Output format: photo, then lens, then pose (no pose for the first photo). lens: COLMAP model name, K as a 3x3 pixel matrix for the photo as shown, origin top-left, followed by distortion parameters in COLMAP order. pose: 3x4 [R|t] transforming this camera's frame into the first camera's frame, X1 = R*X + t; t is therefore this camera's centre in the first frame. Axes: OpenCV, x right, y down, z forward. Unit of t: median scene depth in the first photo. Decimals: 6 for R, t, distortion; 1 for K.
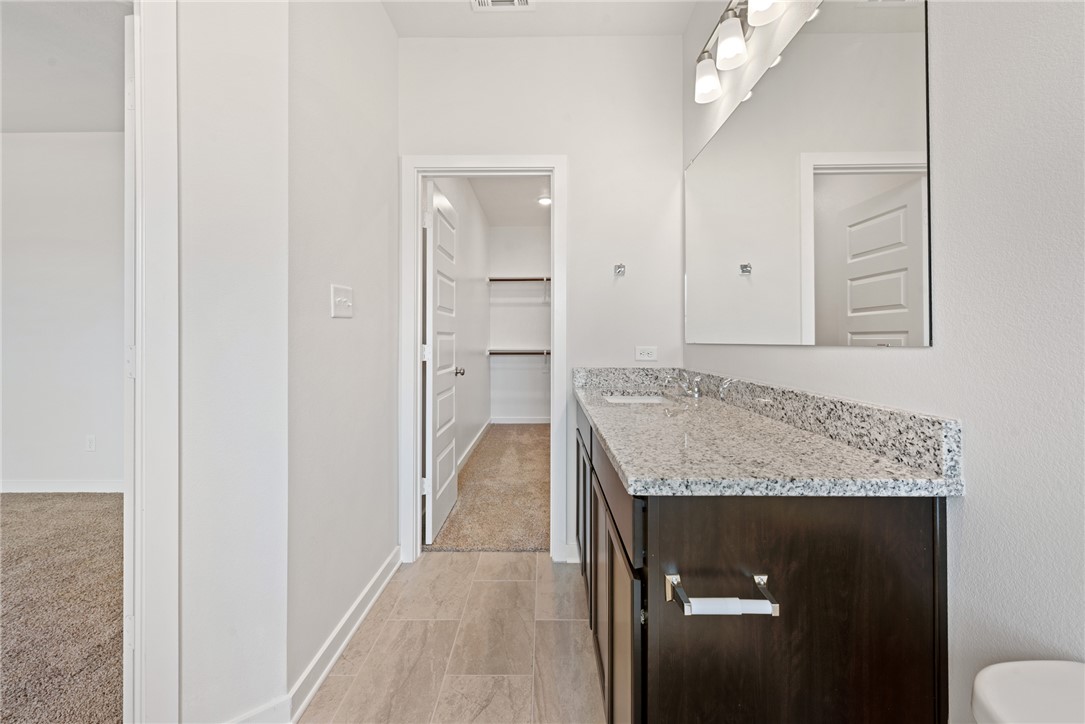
lens RADIAL K [[447.2, 0, 532.3], [0, 447.2, 335.6], [0, 0, 1]] dist [0.007316, -0.002877]
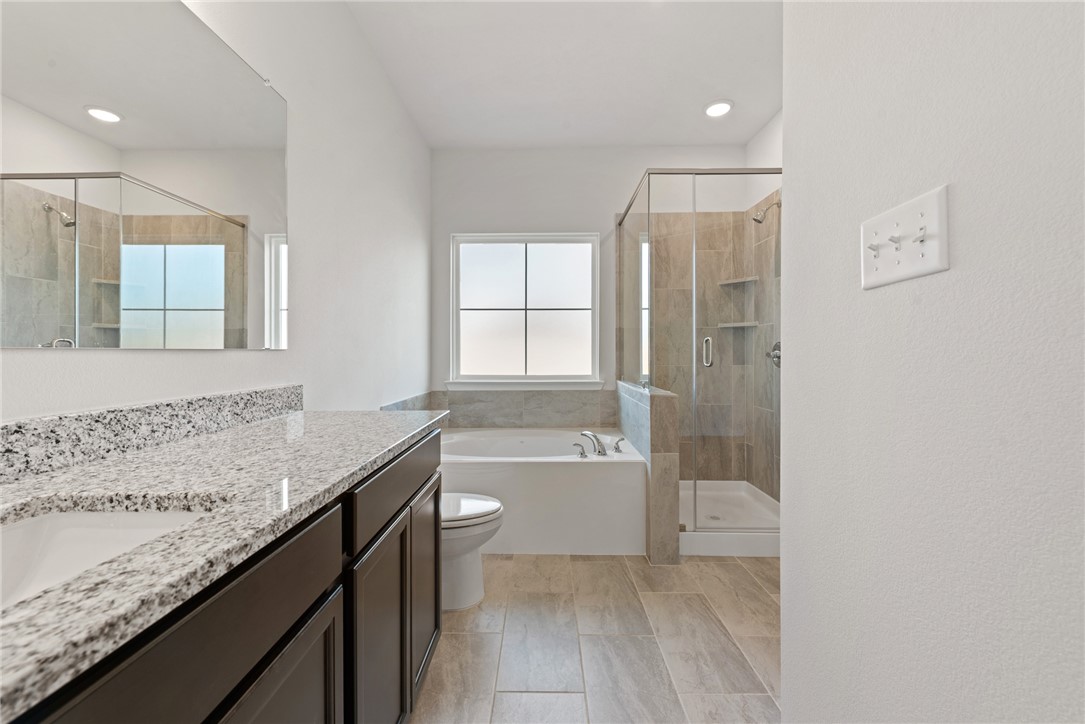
lens RADIAL K [[447.2, 0, 538.5], [0, 447.2, 347.0], [0, 0, 1]] dist [0.007316, -0.002877]
pose [[-0.999830, 0.002676, 0.018235, -0.170641], [0.002381, 0.999866, -0.016207, 0.039576], [-0.018276, -0.016161, -0.999702, 2.291577]]
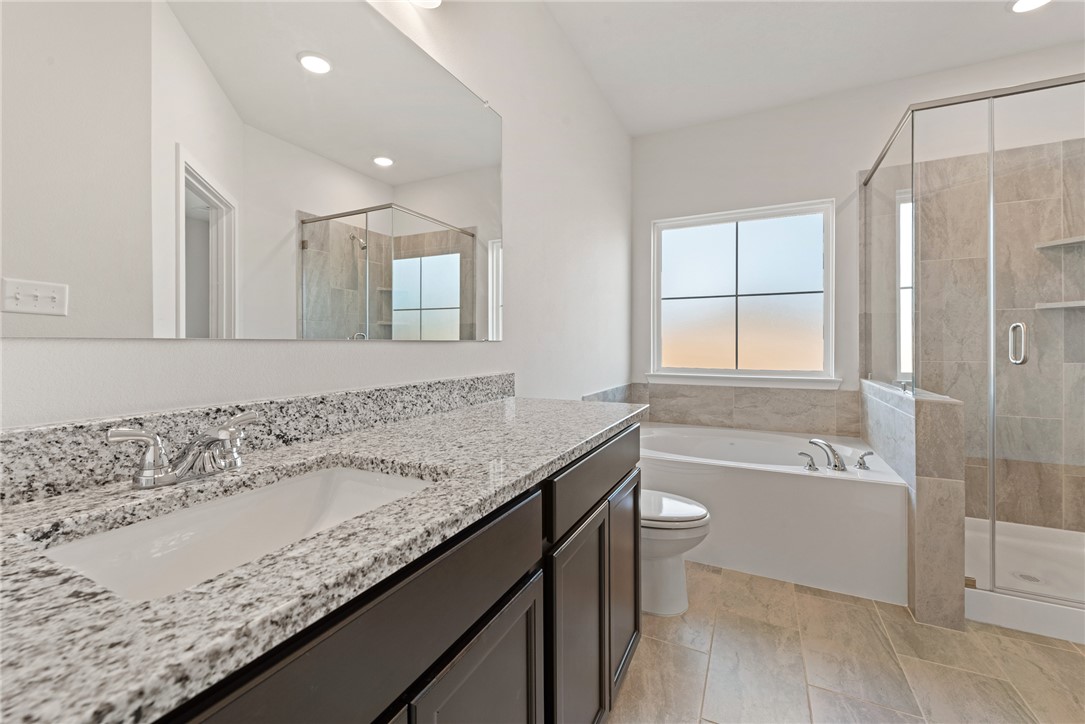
lens RADIAL K [[447.2, 0, 538.5], [0, 447.2, 342.1], [0, 0, 1]] dist [0.007316, -0.002877]
pose [[-0.895046, 0.002571, 0.445966, -0.166520], [-0.001183, 0.999966, -0.008139, 0.039766], [-0.445972, -0.007812, -0.895013, 2.236730]]
